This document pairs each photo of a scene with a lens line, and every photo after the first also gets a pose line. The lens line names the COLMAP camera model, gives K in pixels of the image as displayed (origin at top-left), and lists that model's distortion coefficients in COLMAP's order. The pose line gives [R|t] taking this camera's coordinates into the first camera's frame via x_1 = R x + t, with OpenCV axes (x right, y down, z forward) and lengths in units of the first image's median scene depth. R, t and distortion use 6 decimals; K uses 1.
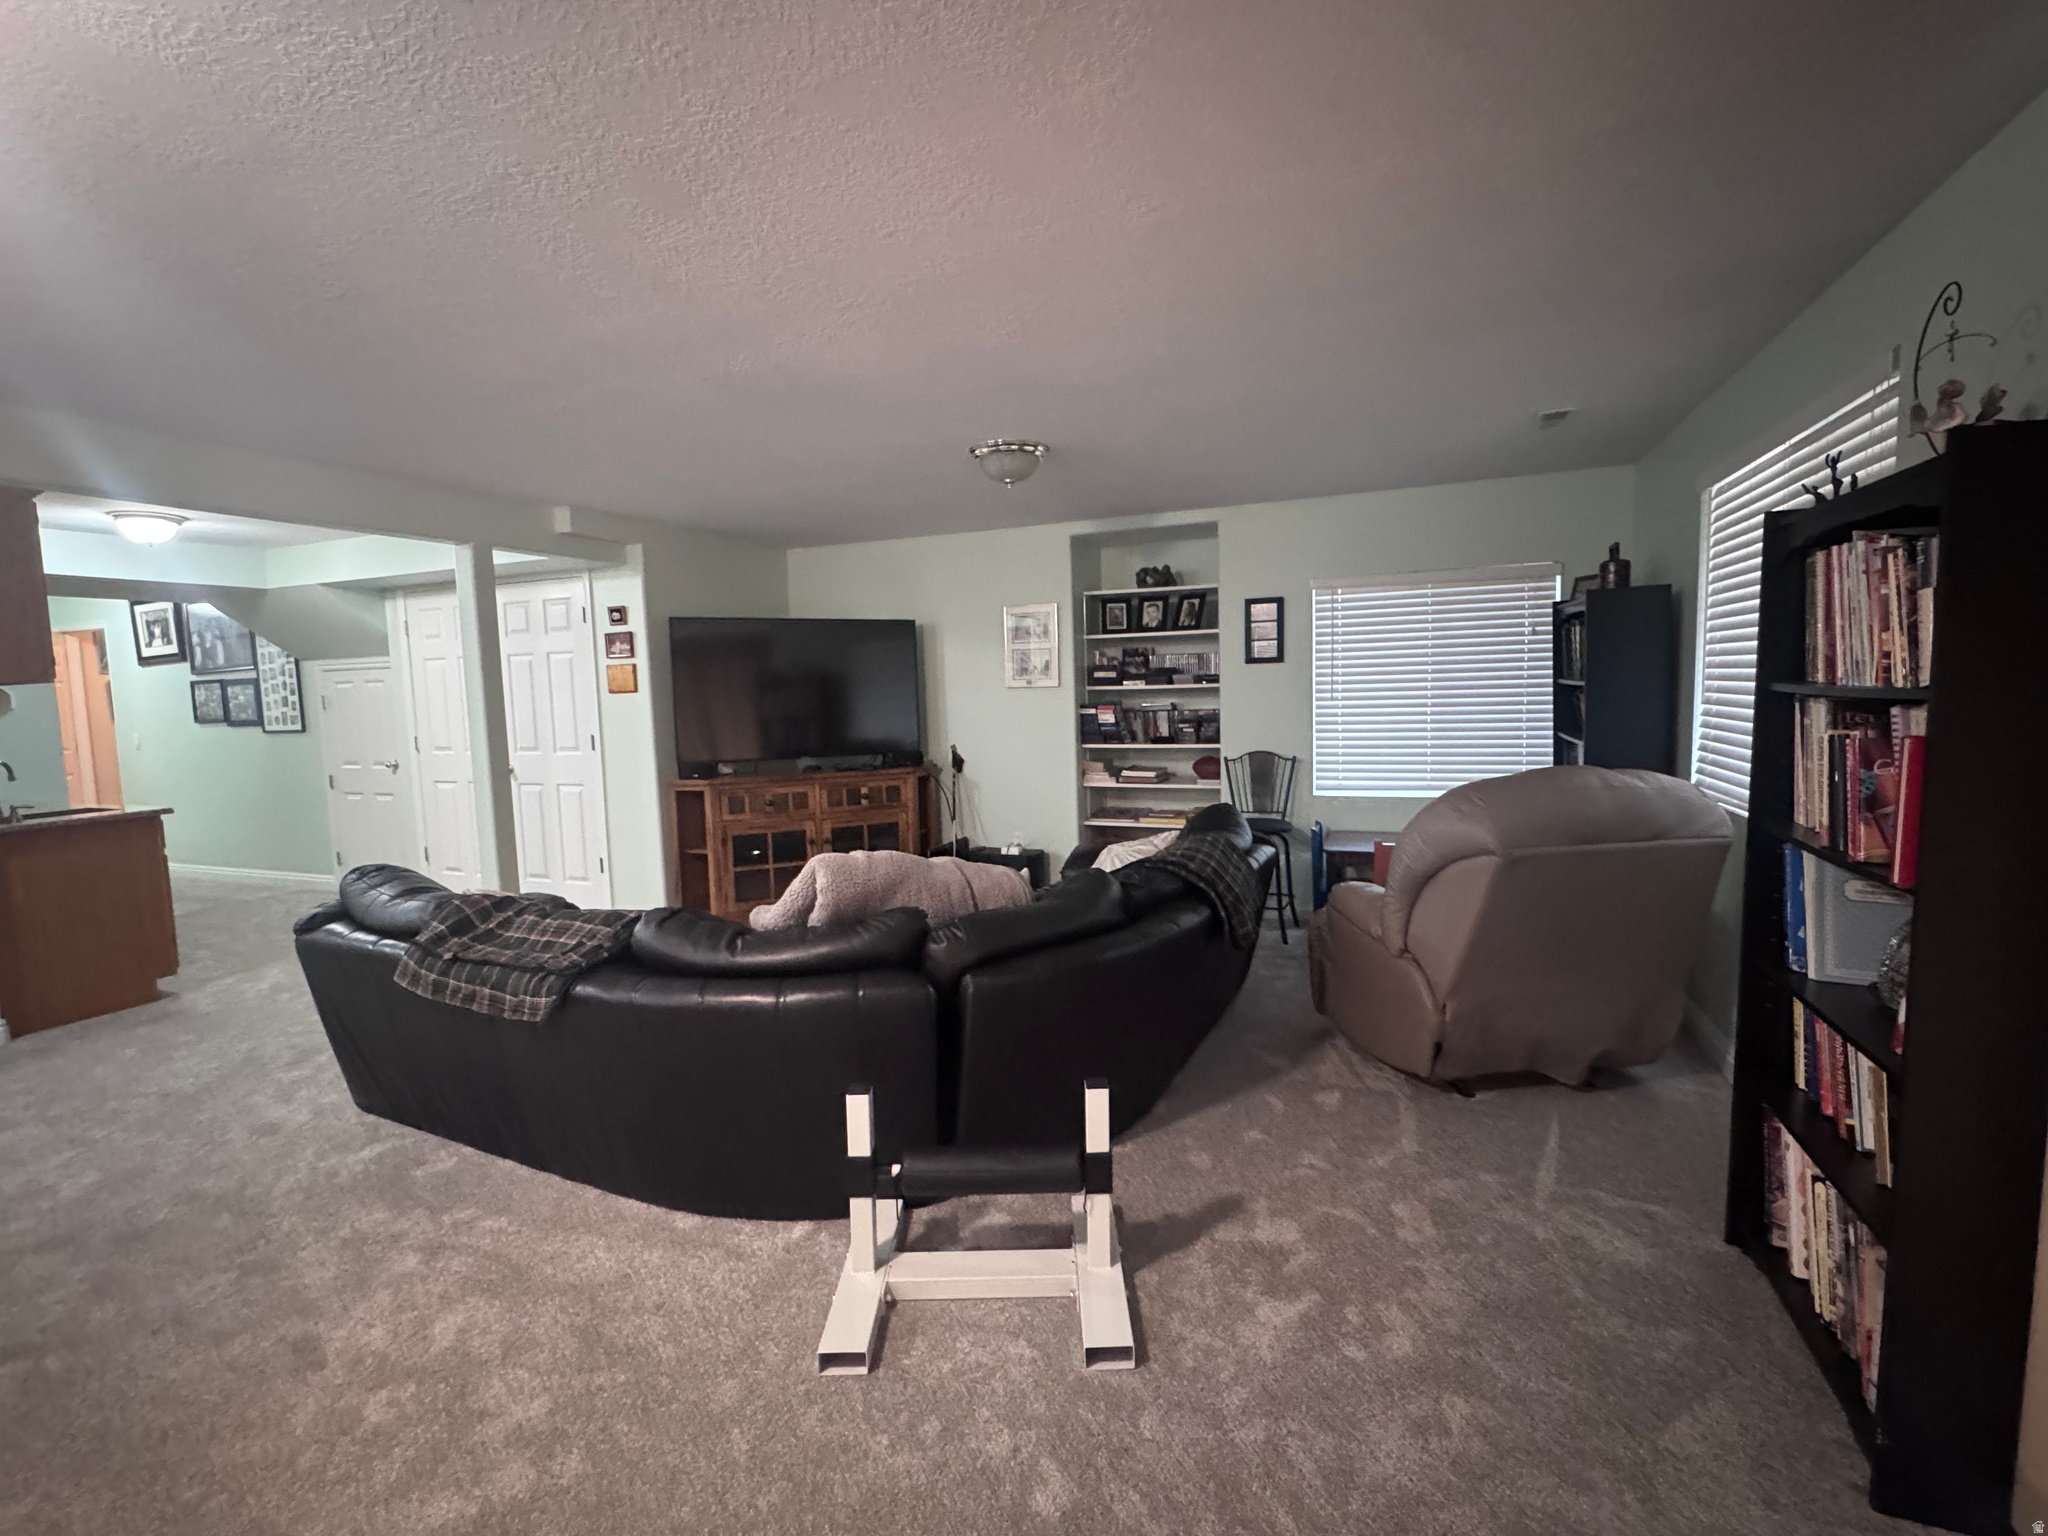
lens RADIAL K [[913.7, 0, 1027.1], [0, 913.7, 762.0], [0, 0, 1]] dist [-0.000034, -0.001741]
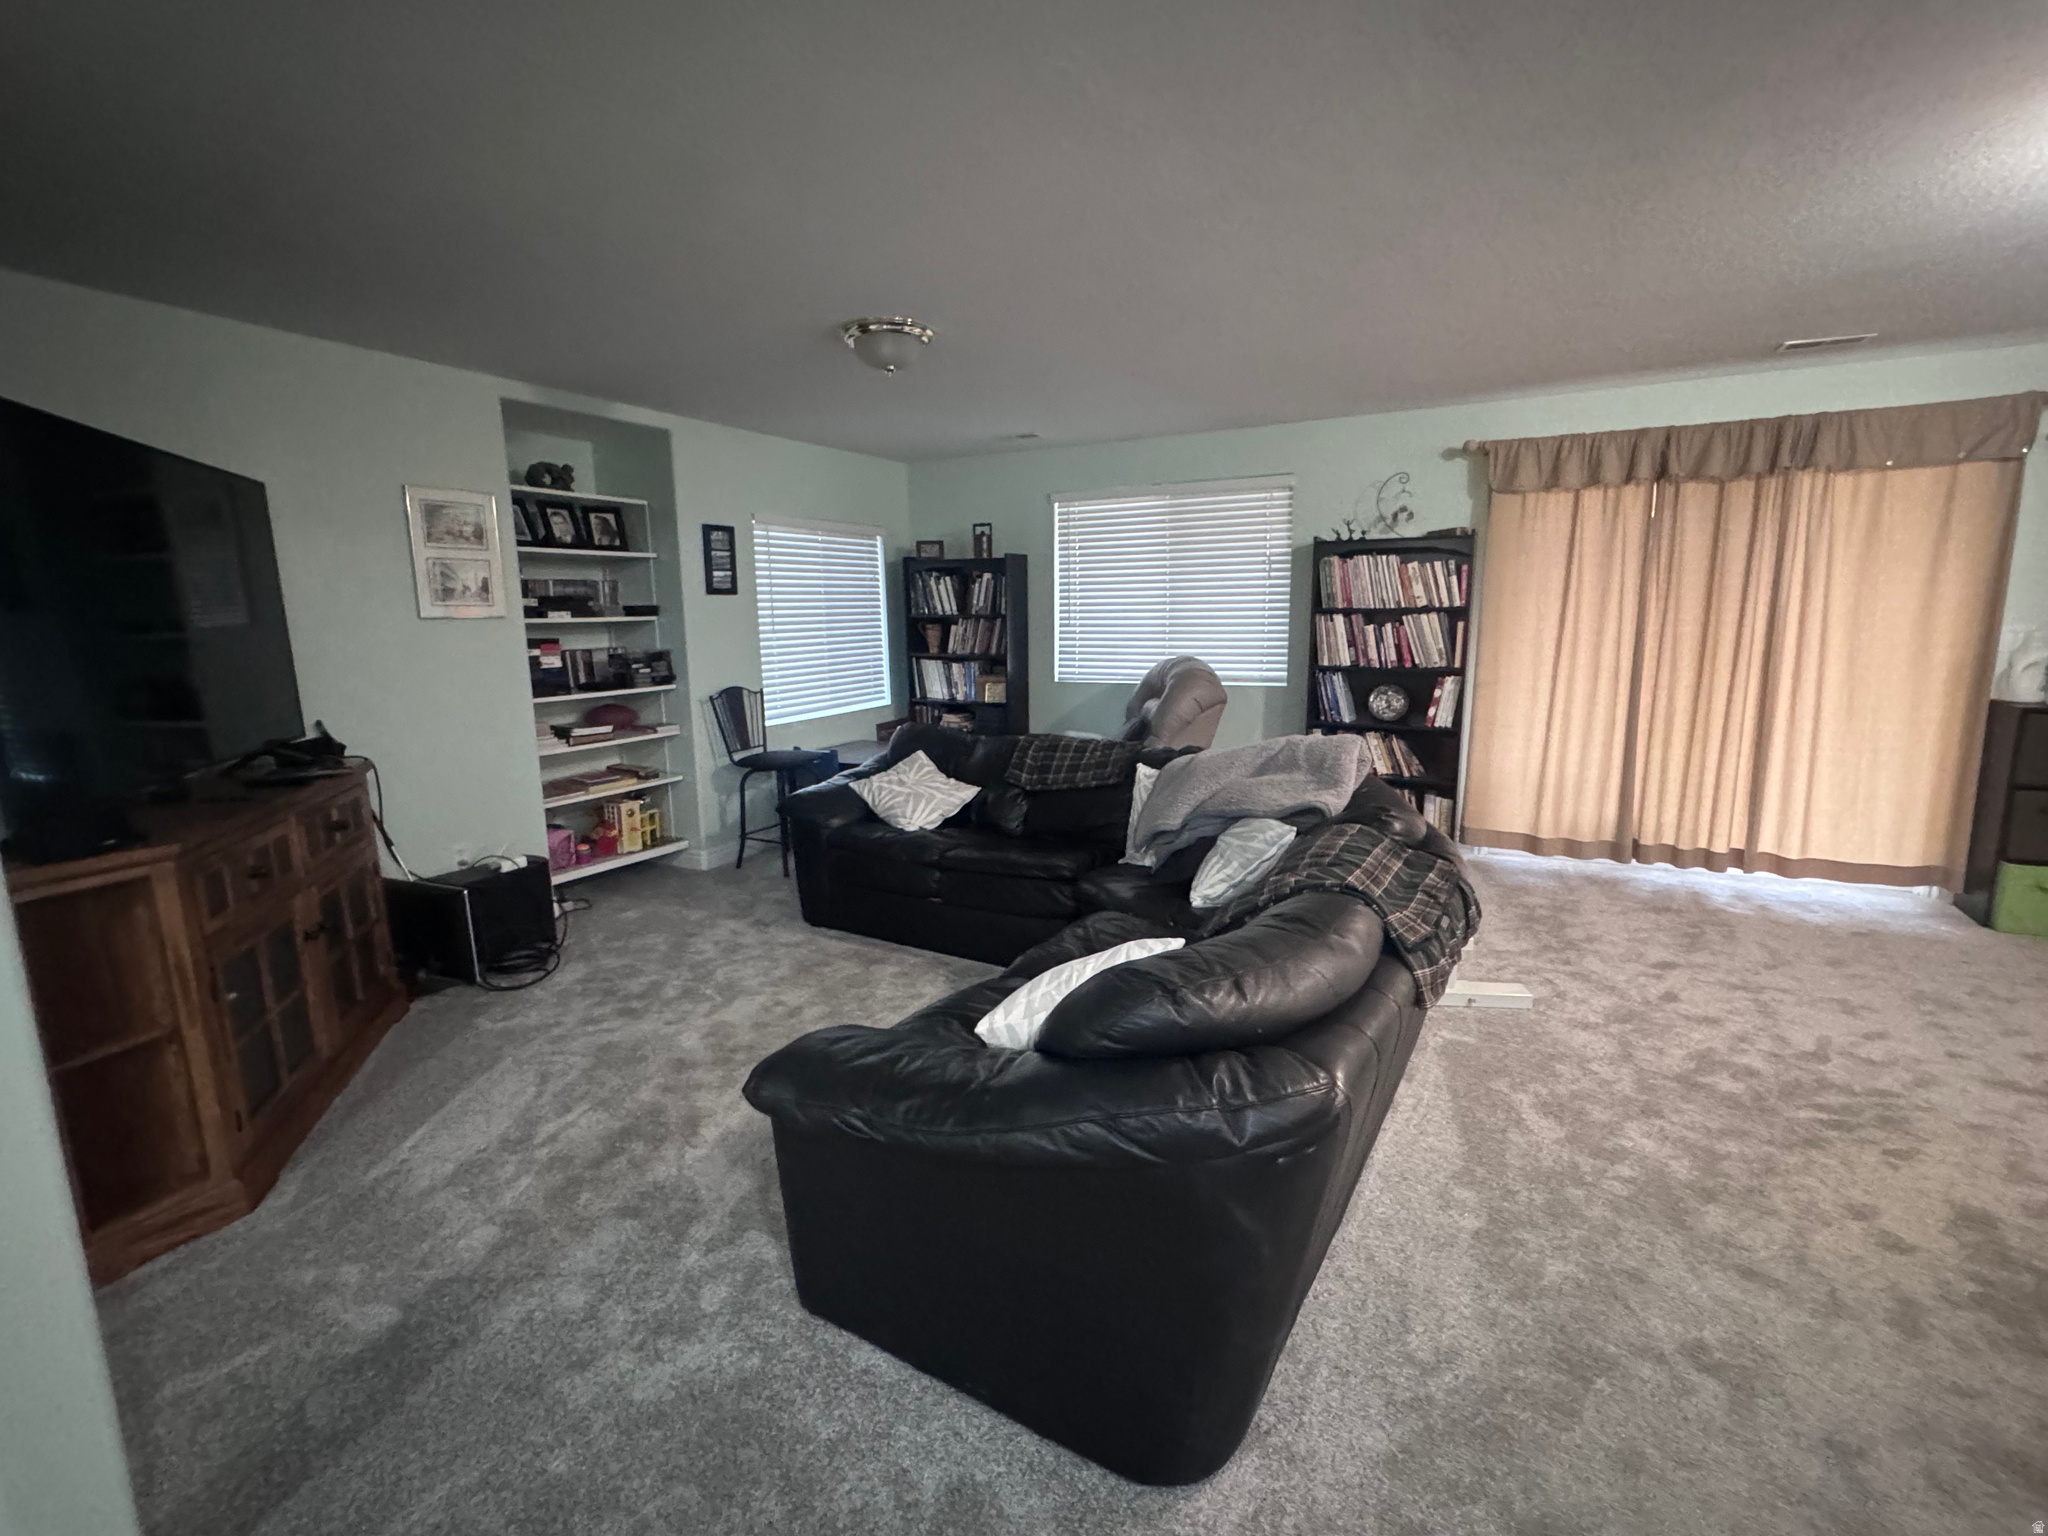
lens RADIAL K [[913.7, 0, 1027.0], [0, 913.7, 766.2], [0, 0, 1]] dist [-0.000034, -0.001741]
pose [[0.130533, -0.146335, 0.980585, -0.610225], [0.095240, 0.986324, 0.134513, -0.026970], [-0.986859, 0.075833, 0.142684, 0.520428]]
